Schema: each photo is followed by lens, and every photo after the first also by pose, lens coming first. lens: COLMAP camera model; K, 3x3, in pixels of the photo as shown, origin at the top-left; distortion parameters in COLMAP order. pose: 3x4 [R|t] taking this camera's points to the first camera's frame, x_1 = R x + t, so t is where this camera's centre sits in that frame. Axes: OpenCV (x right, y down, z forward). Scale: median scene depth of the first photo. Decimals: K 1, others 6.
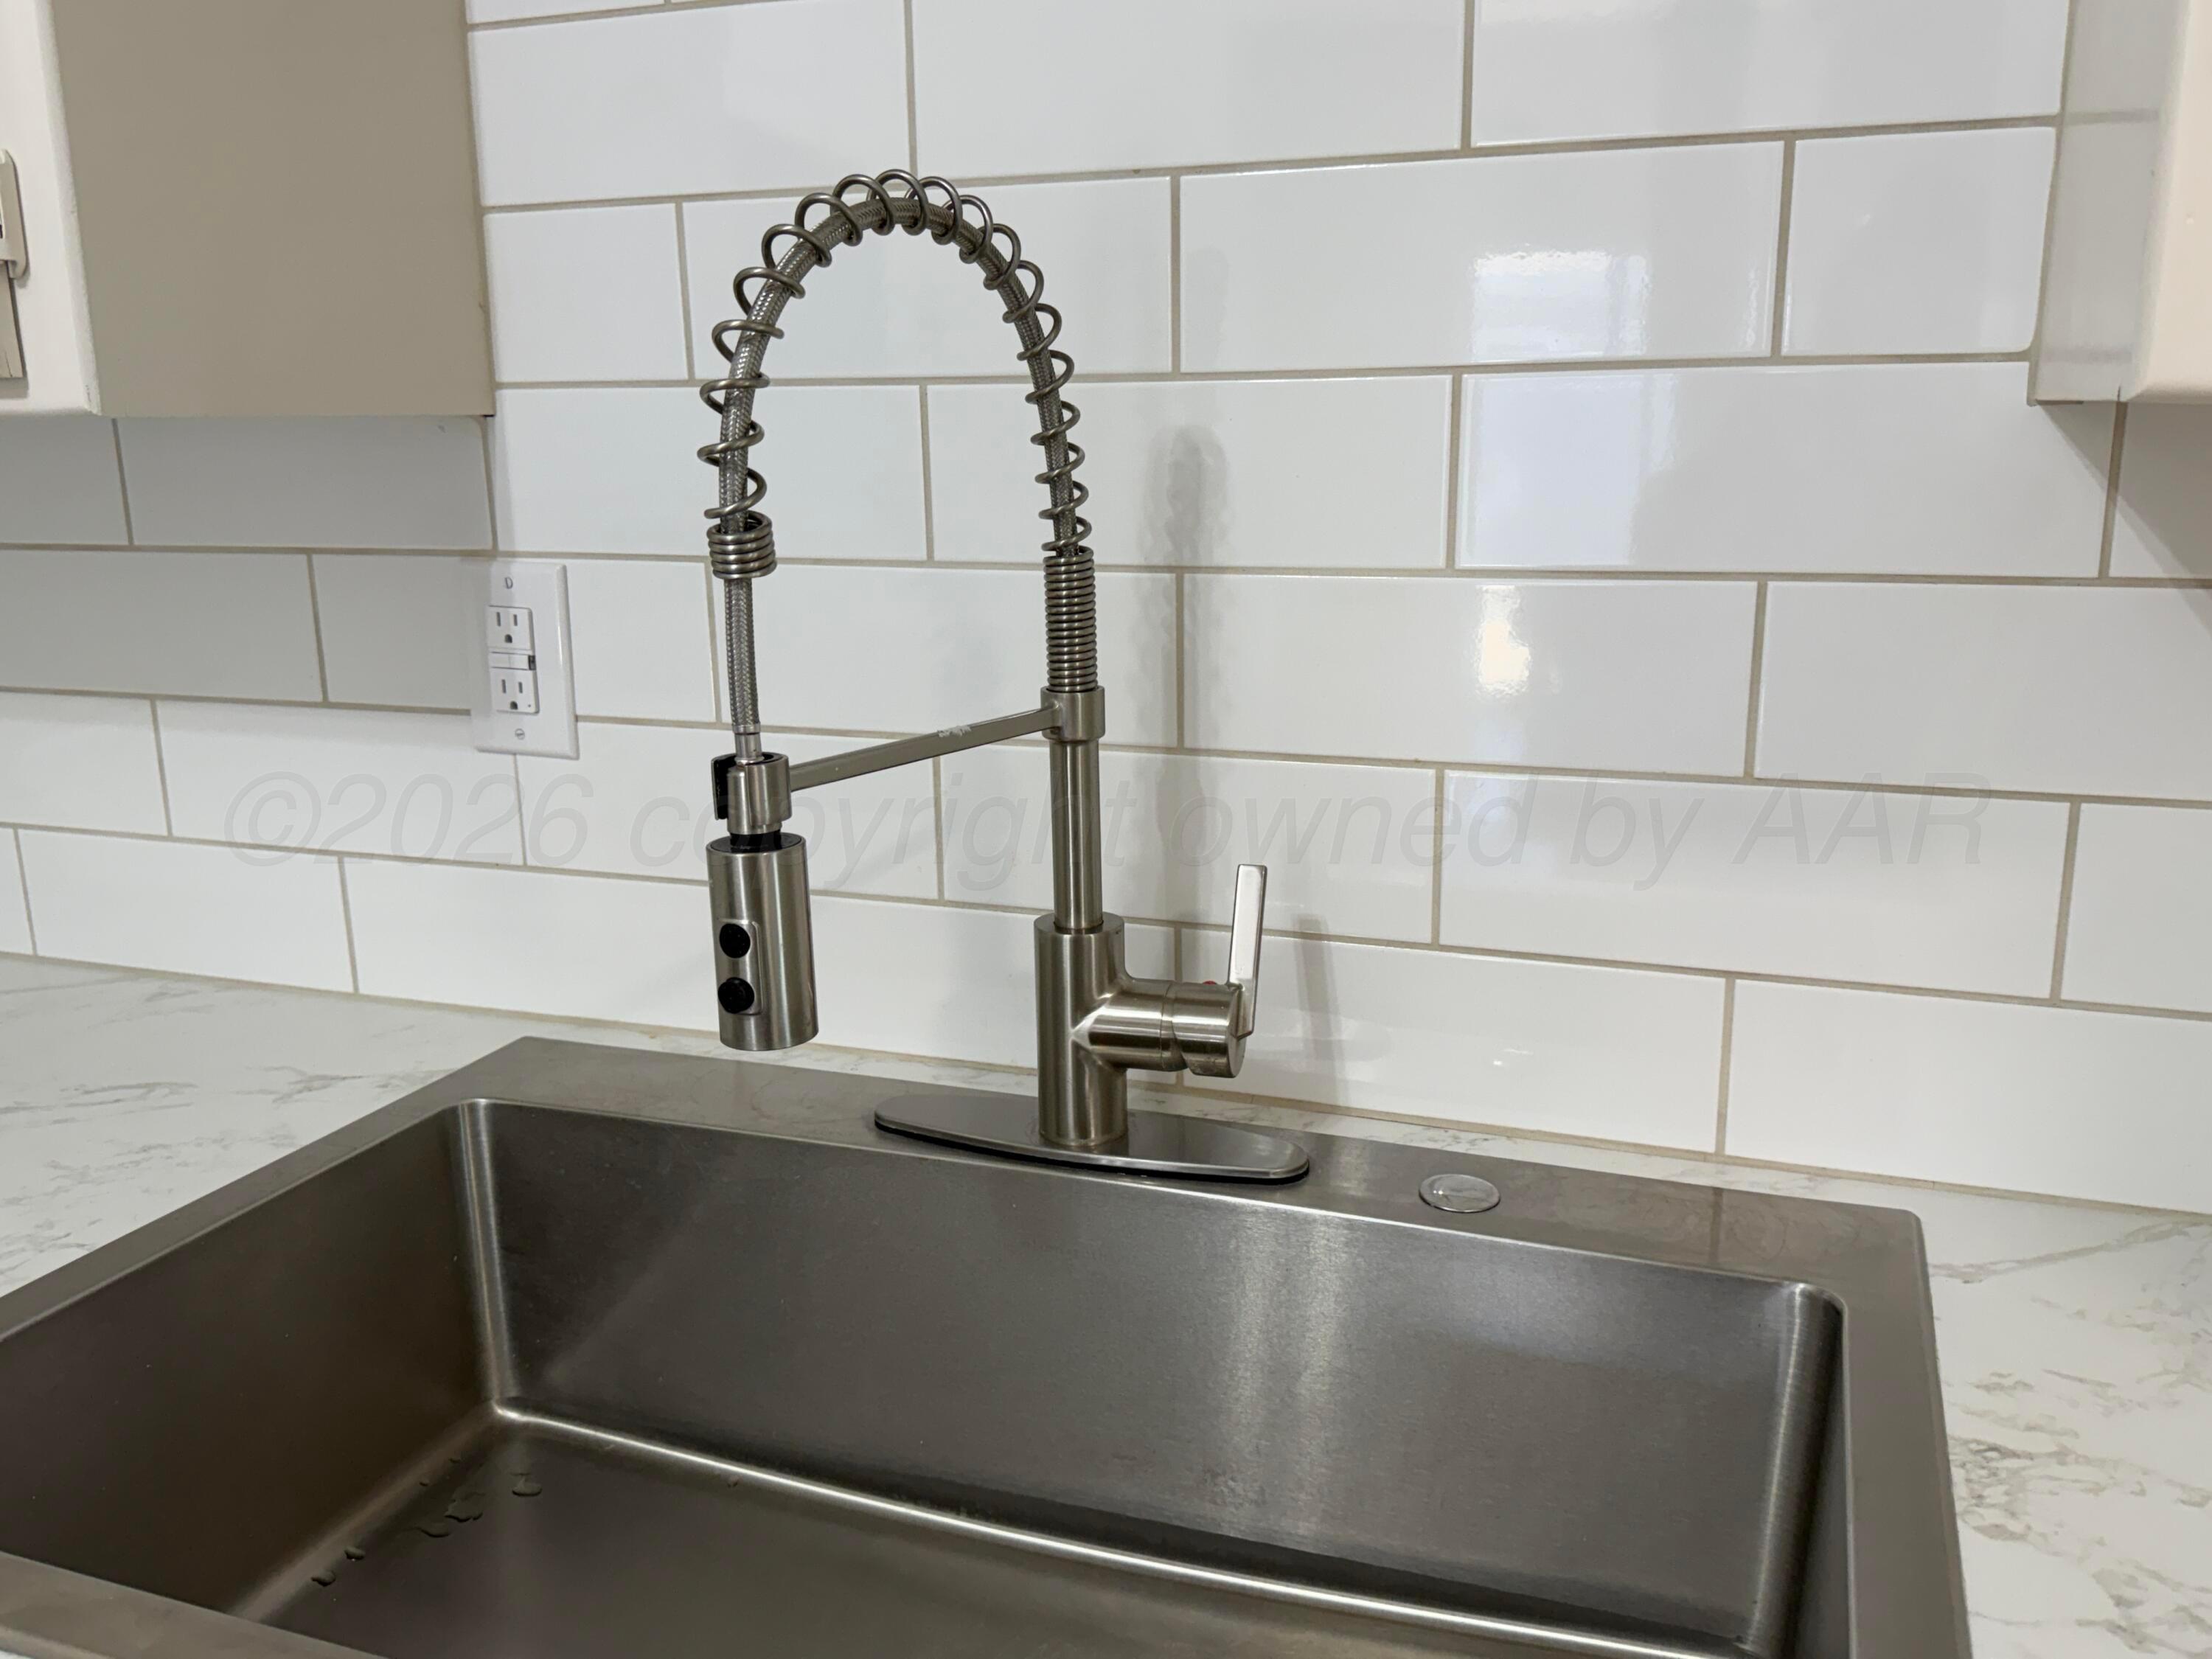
lens RADIAL K [[1811.9, 0, 1110.9], [0, 1811.9, 835.1], [0, 0, 1]] dist [0.041196, -0.034700]
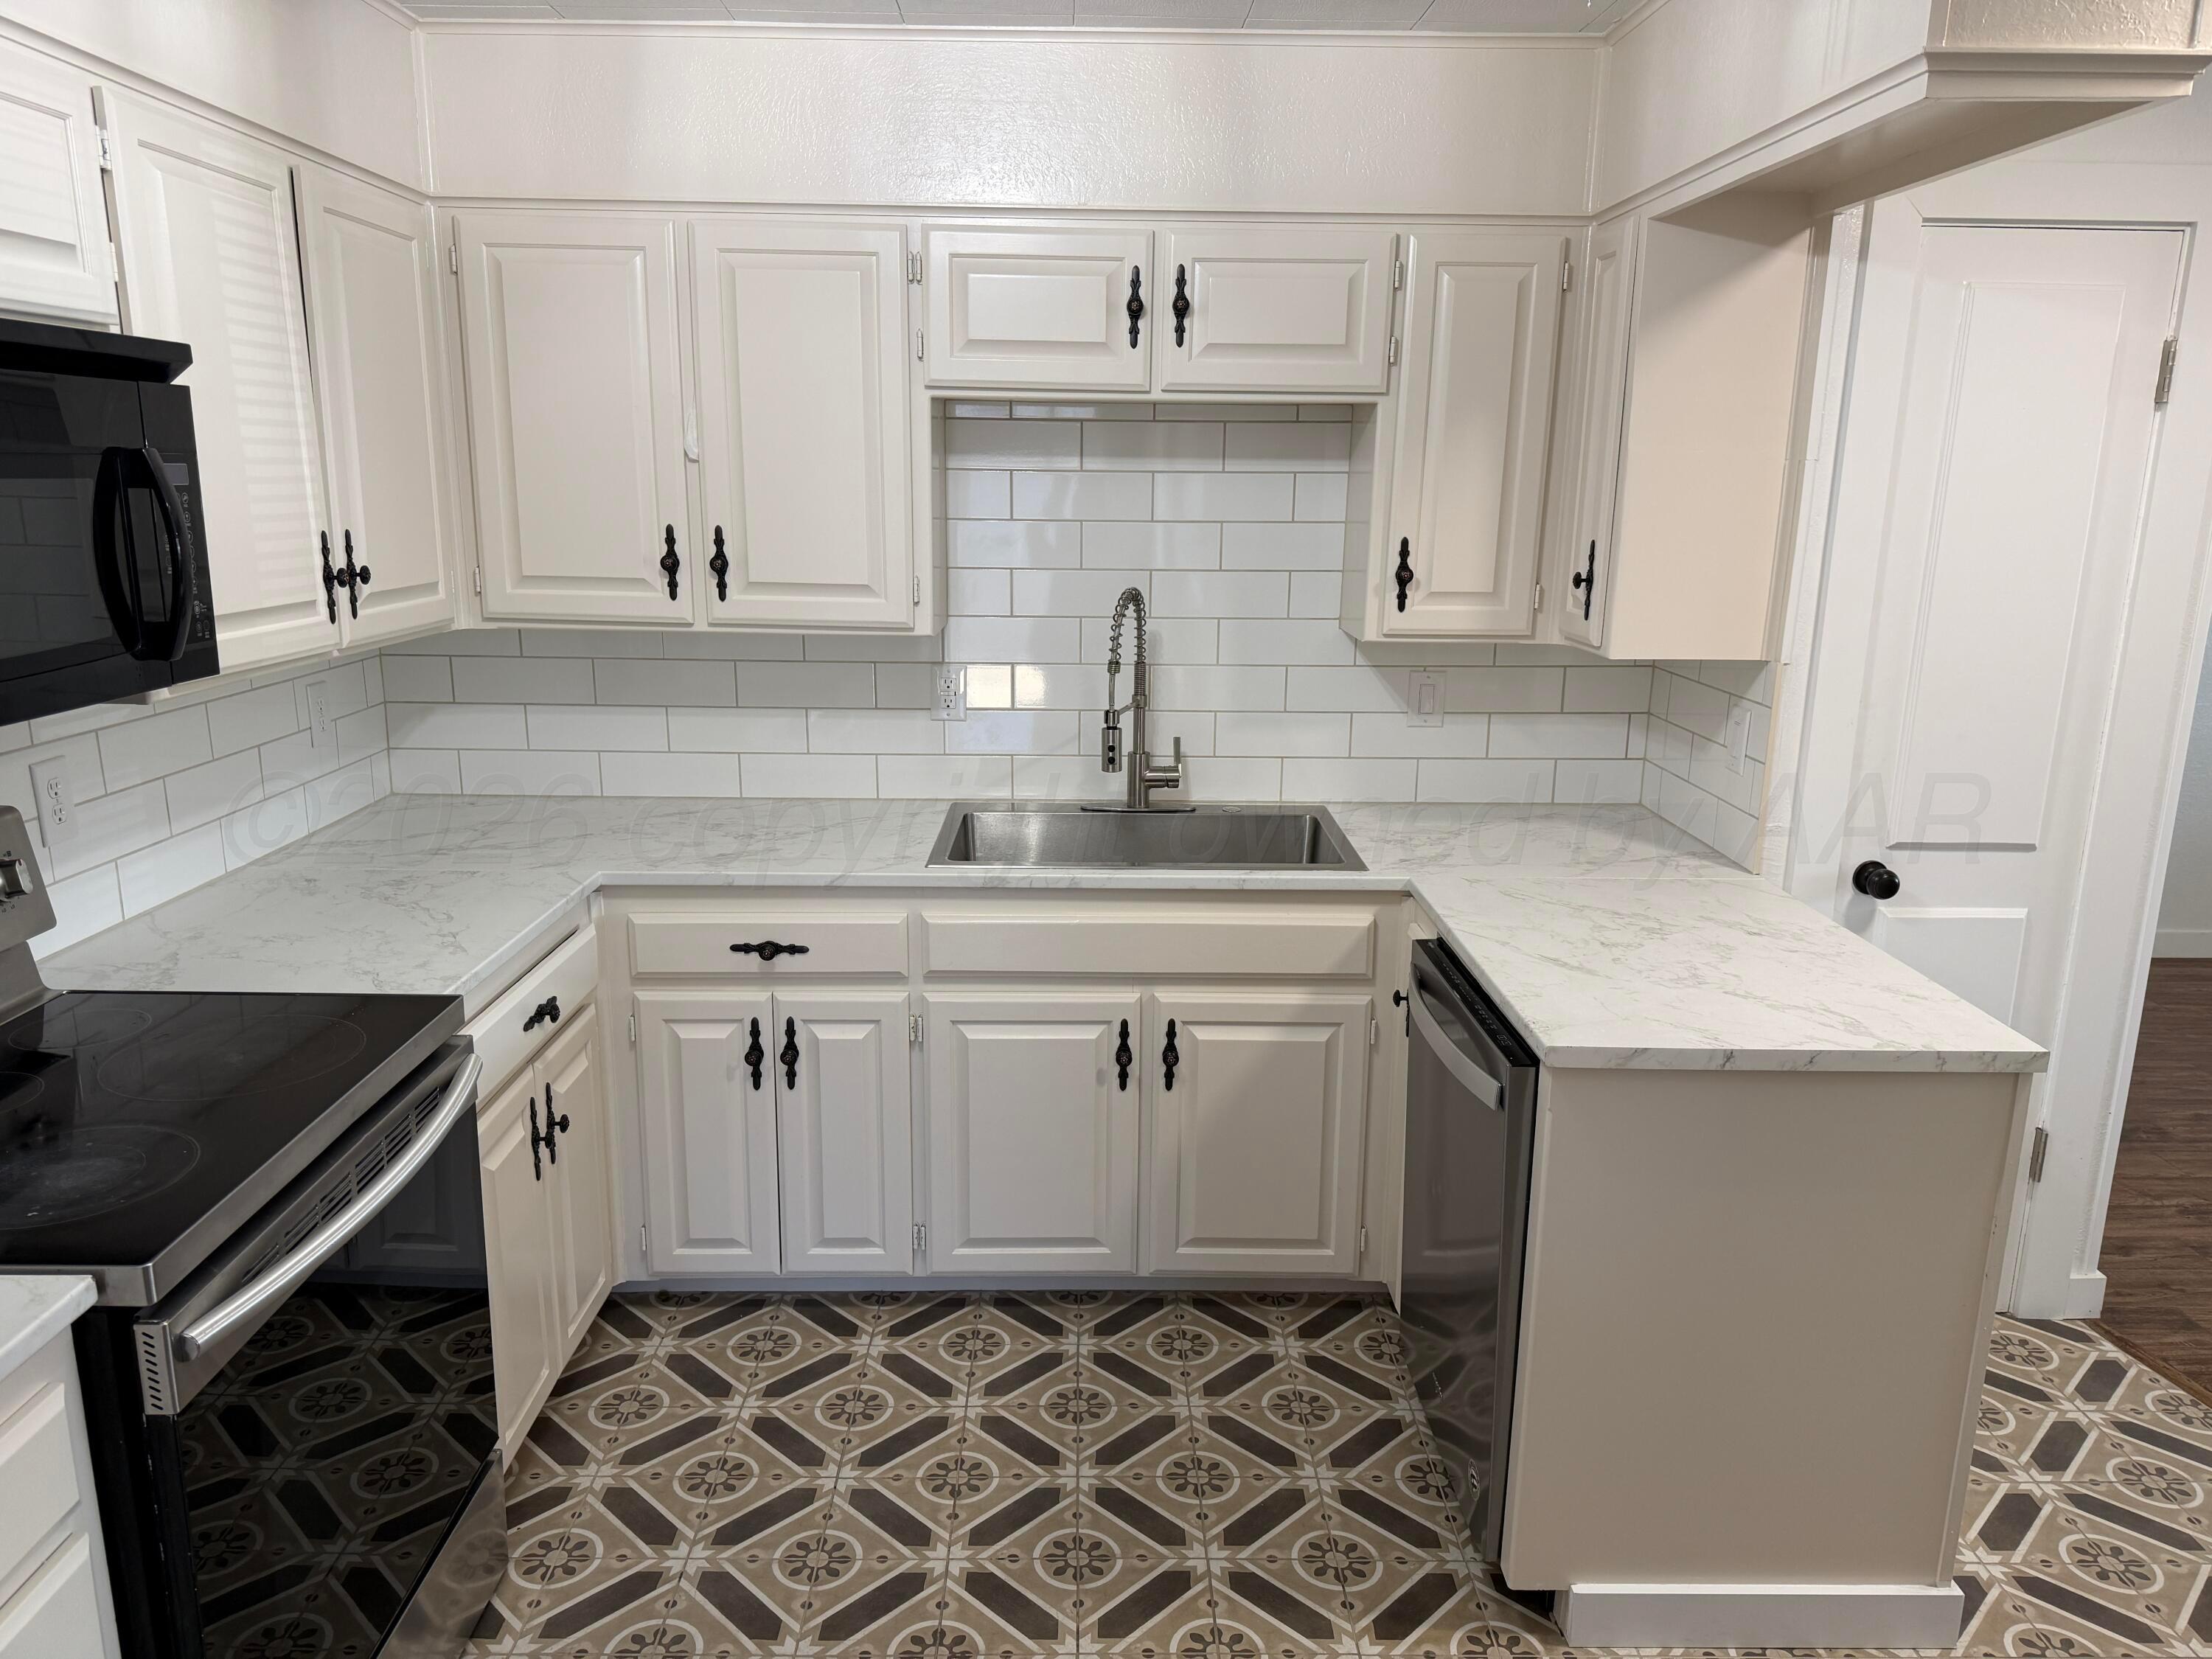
lens RADIAL K [[1557.8, 0, 1122.6], [0, 1557.8, 821.0], [0, 0, 1]] dist [0.010406, -0.005956]
pose [[0.935694, -0.053931, 0.348668, -1.617970], [0.055556, 0.998441, 0.005345, 0.228871], [-0.348412, 0.014369, 0.937231, -2.866016]]
